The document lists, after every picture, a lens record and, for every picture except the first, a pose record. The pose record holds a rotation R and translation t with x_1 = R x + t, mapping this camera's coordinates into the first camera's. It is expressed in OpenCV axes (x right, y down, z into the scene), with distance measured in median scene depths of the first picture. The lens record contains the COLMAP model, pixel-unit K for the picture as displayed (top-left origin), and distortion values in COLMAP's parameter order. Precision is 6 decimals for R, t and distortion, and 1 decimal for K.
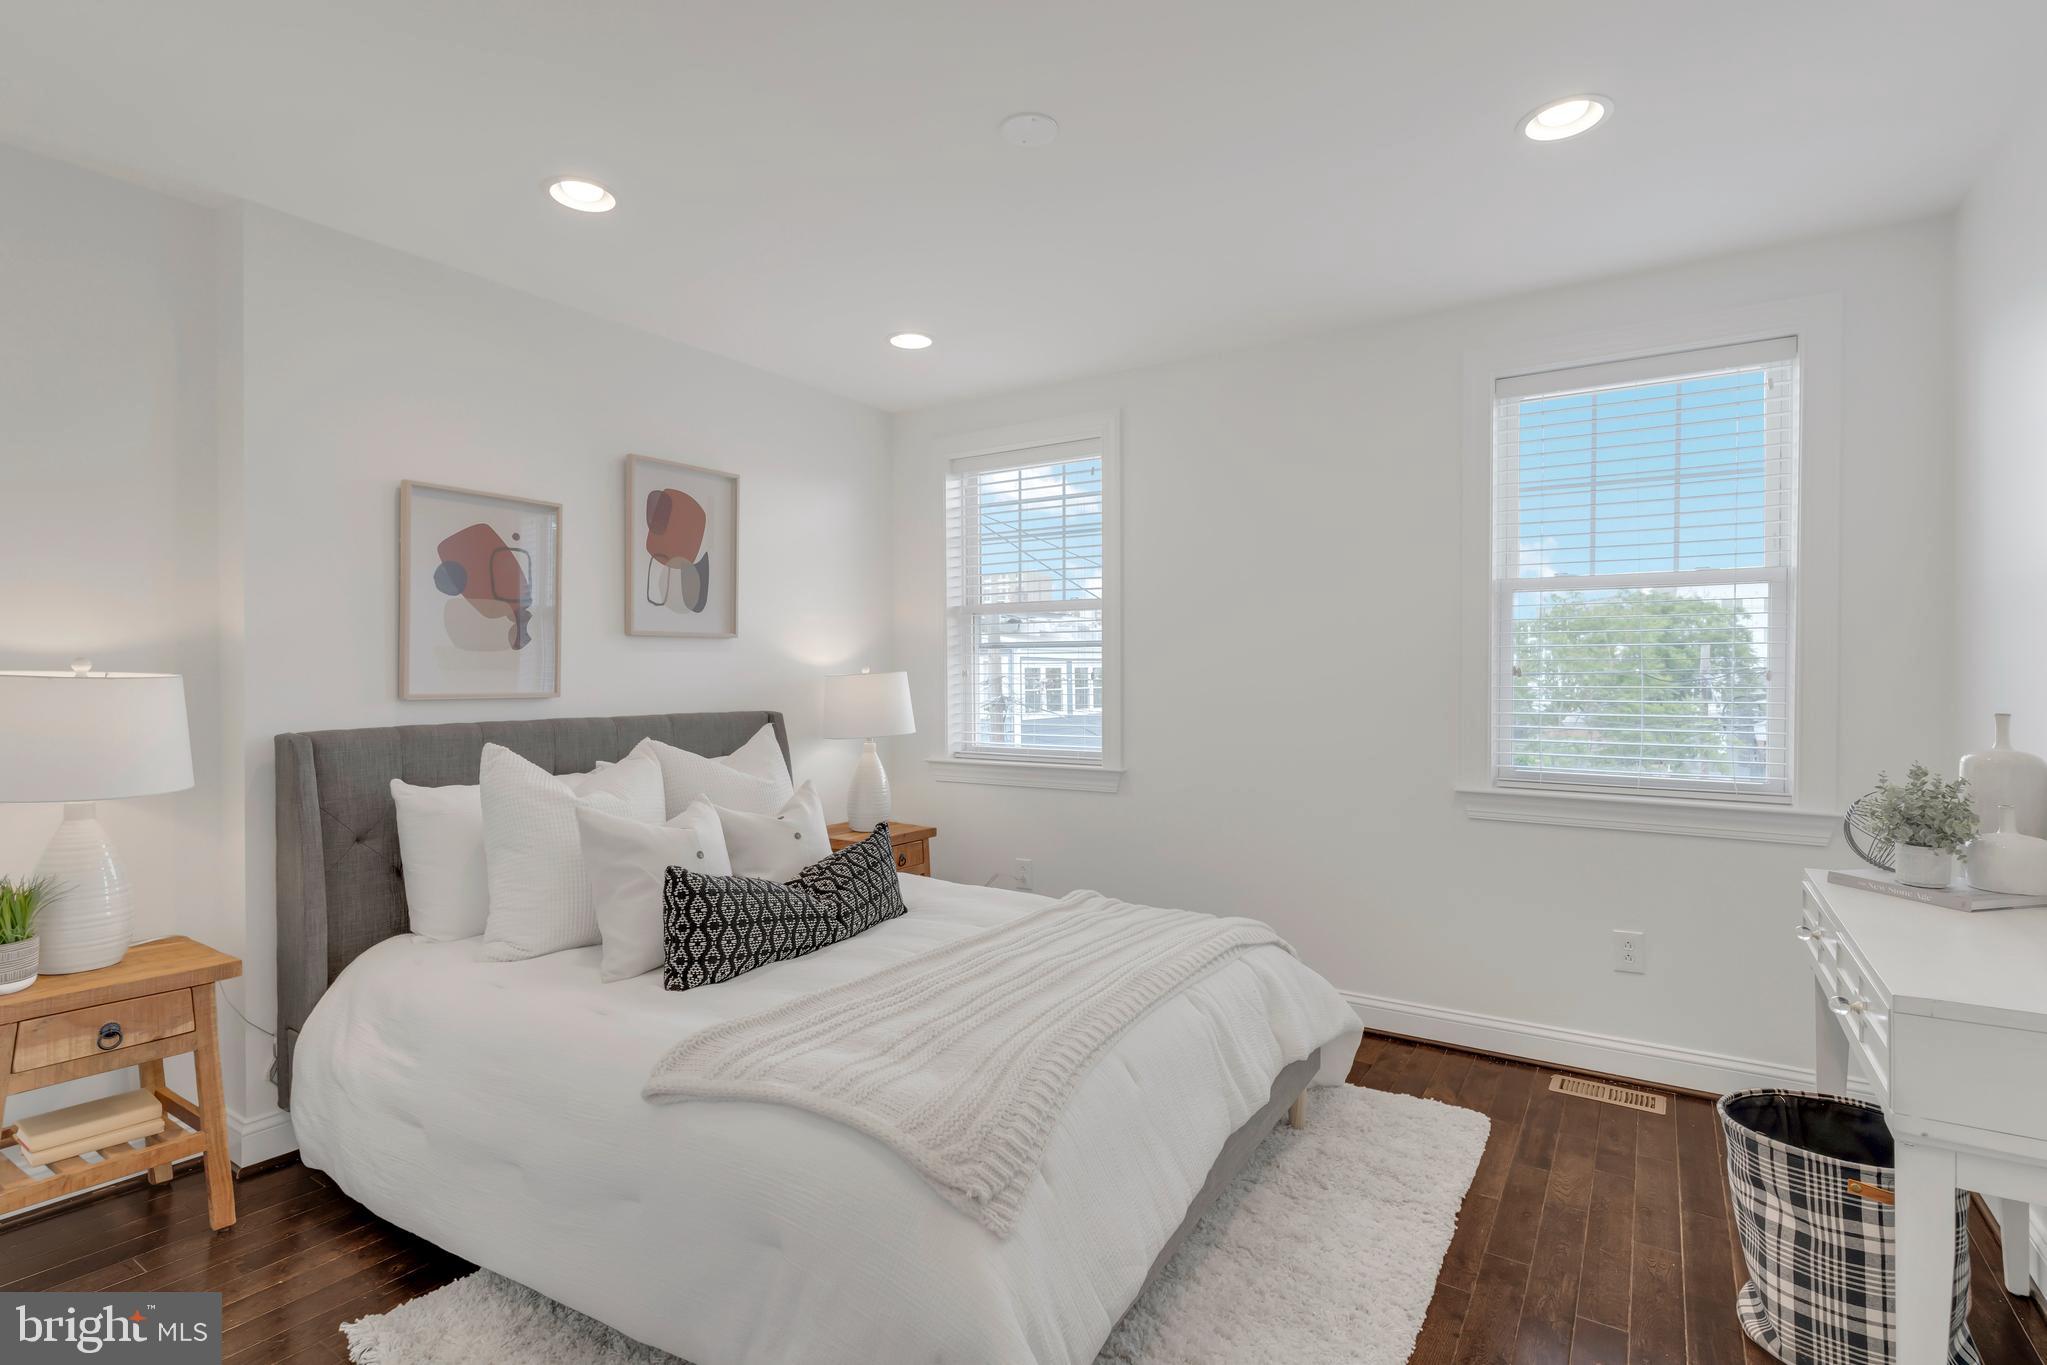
lens RADIAL K [[964.2, 0, 1032.4], [0, 964.2, 676.7], [0, 0, 1]] dist [0.010864, -0.000068]
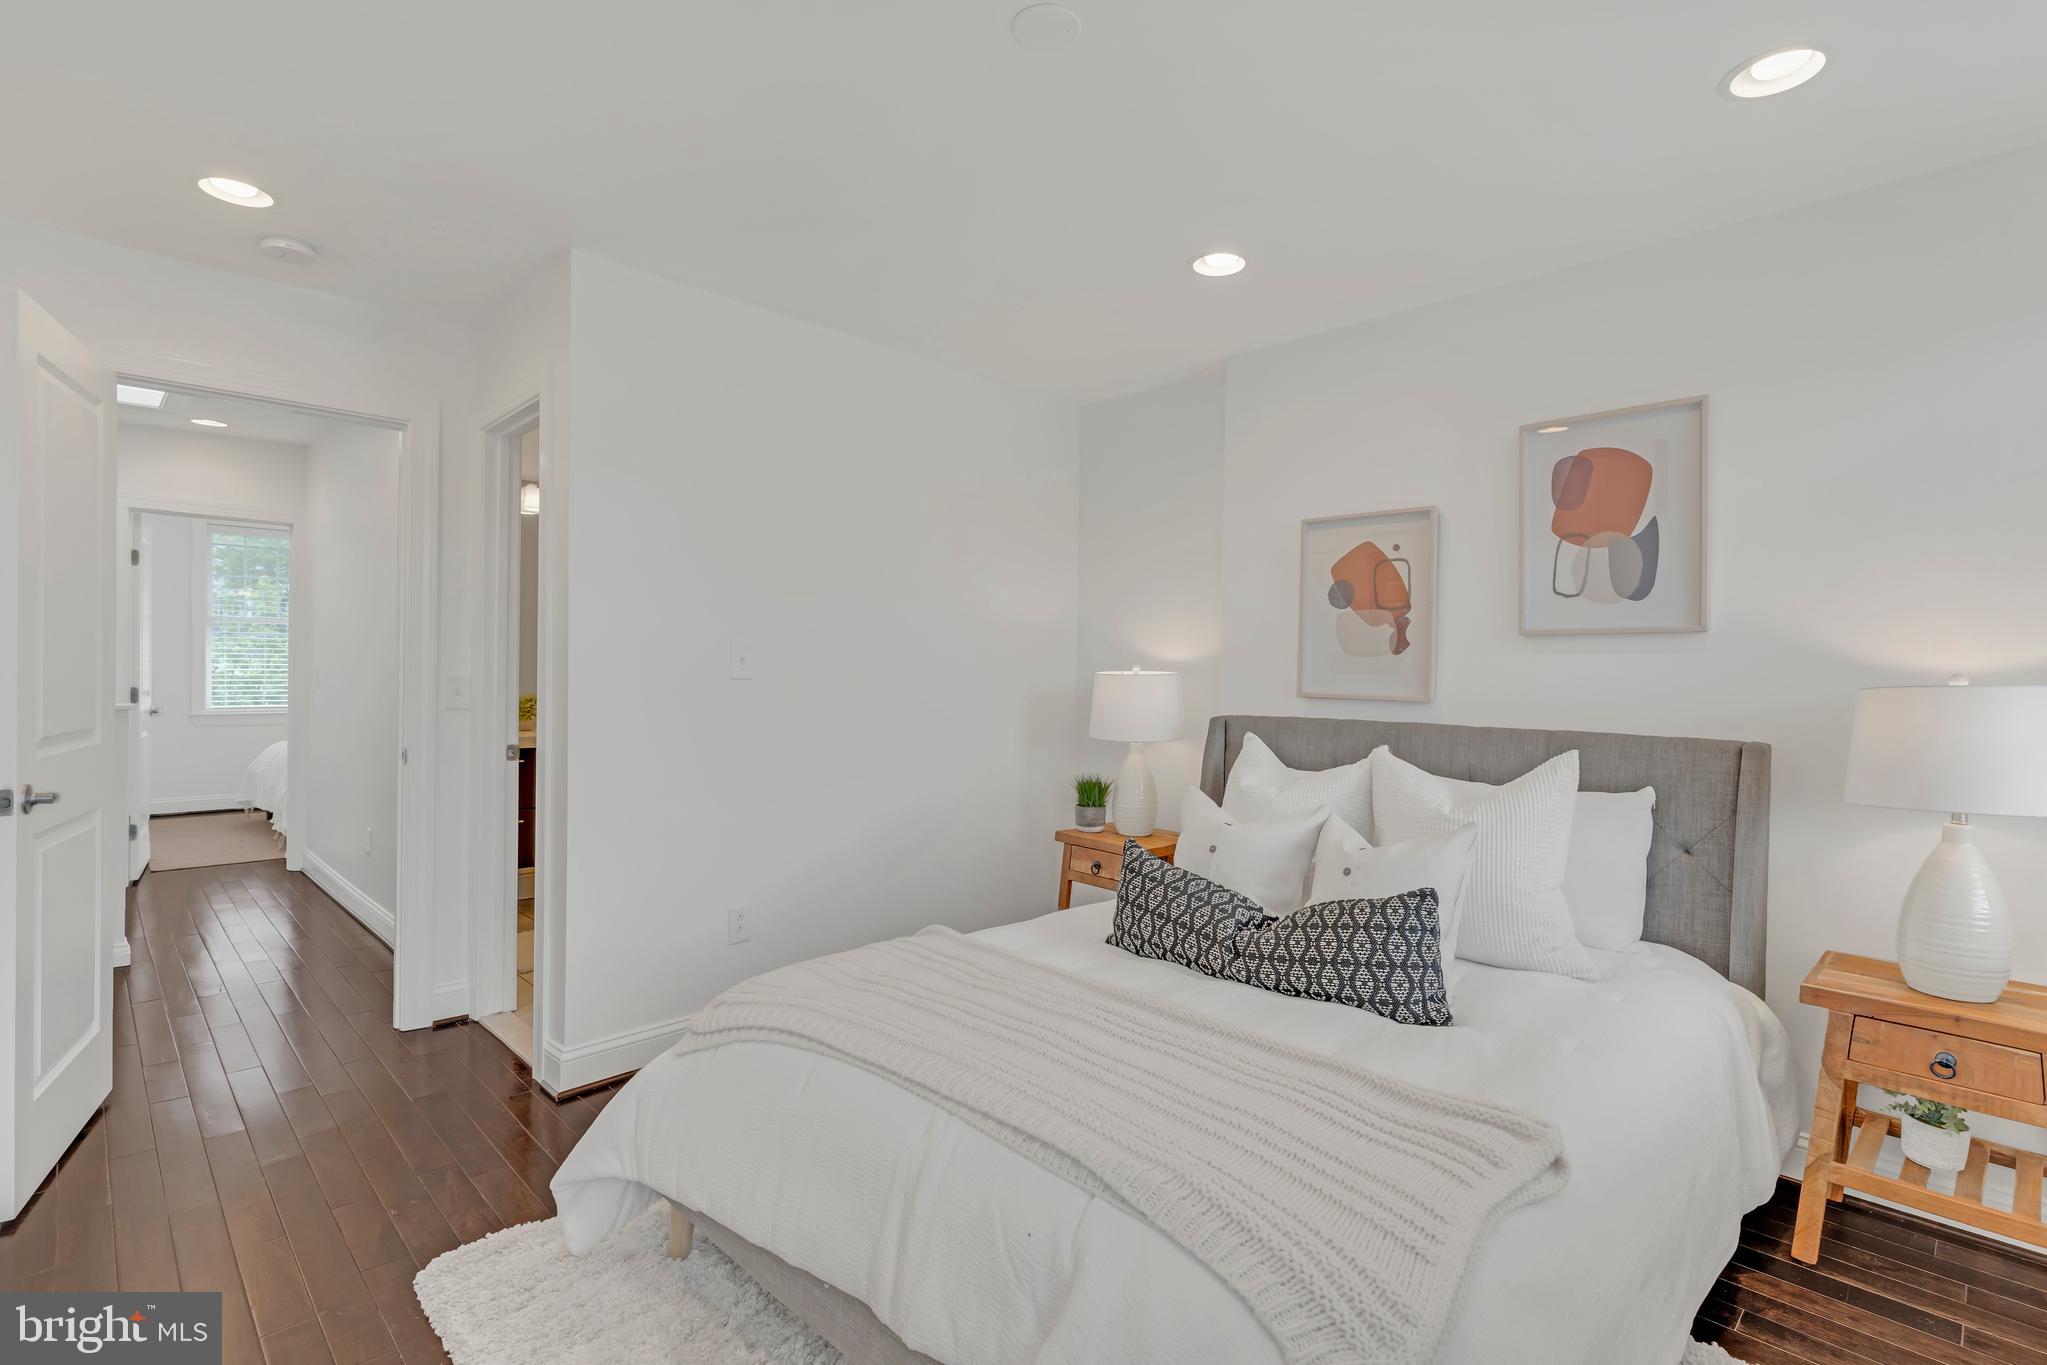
lens RADIAL K [[964.2, 0, 1032.4], [0, 964.2, 676.7], [0, 0, 1]] dist [0.010864, -0.000068]
pose [[-0.209724, -0.003027, -0.977756, 0.574926], [-0.027323, 0.999623, 0.002766, 0.003675], [0.977379, 0.027295, -0.209727, 0.833403]]
